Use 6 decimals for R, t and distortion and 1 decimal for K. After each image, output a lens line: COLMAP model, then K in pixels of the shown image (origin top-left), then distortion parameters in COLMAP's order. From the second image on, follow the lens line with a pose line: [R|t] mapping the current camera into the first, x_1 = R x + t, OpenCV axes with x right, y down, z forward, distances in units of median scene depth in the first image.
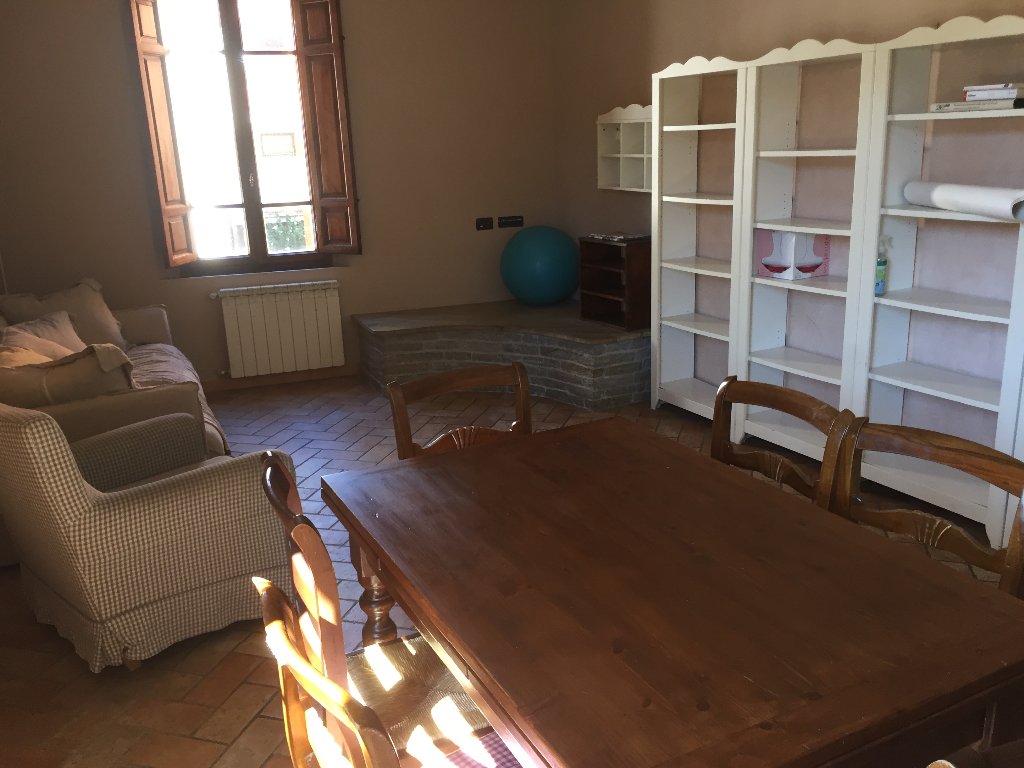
lens RADIAL K [[862.4, 0, 512.0], [0, 862.4, 384.0], [0, 0, 1]] dist [0.023086, -0.012626]
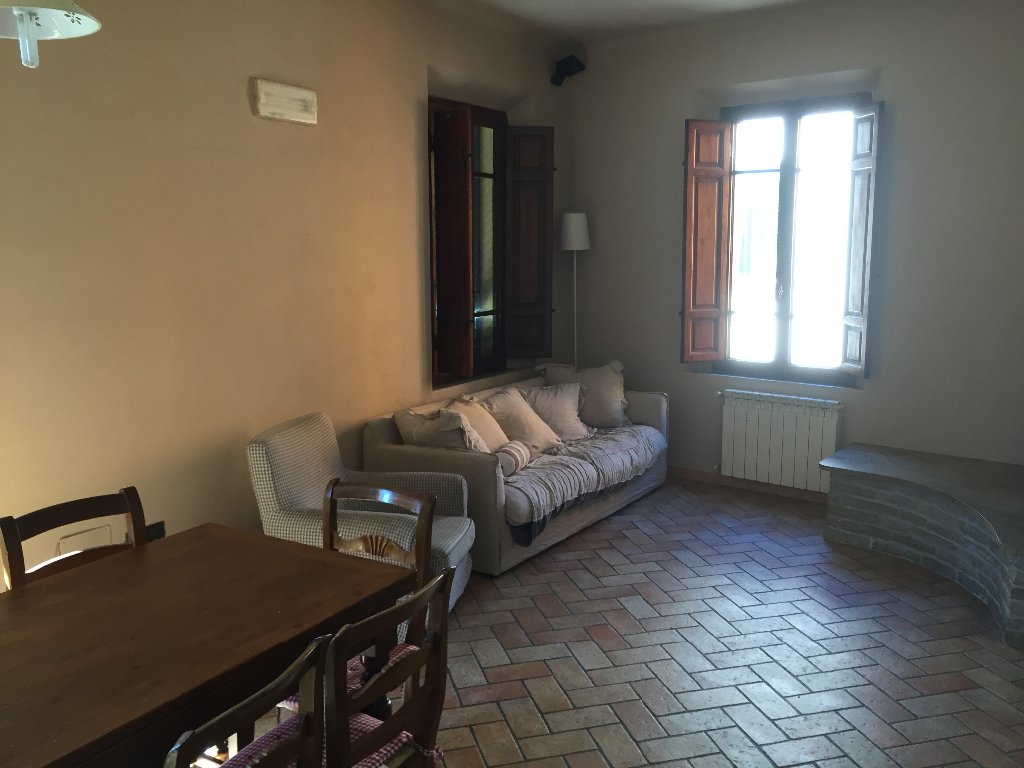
lens RADIAL K [[862.4, 0, 512.0], [0, 862.4, 384.0], [0, 0, 1]] dist [0.023086, -0.012626]
pose [[0.496538, 0.171524, -0.850899, 0.423396], [-0.257470, 0.965269, 0.044333, -0.093291], [0.828951, 0.197068, 0.523455, 0.224482]]
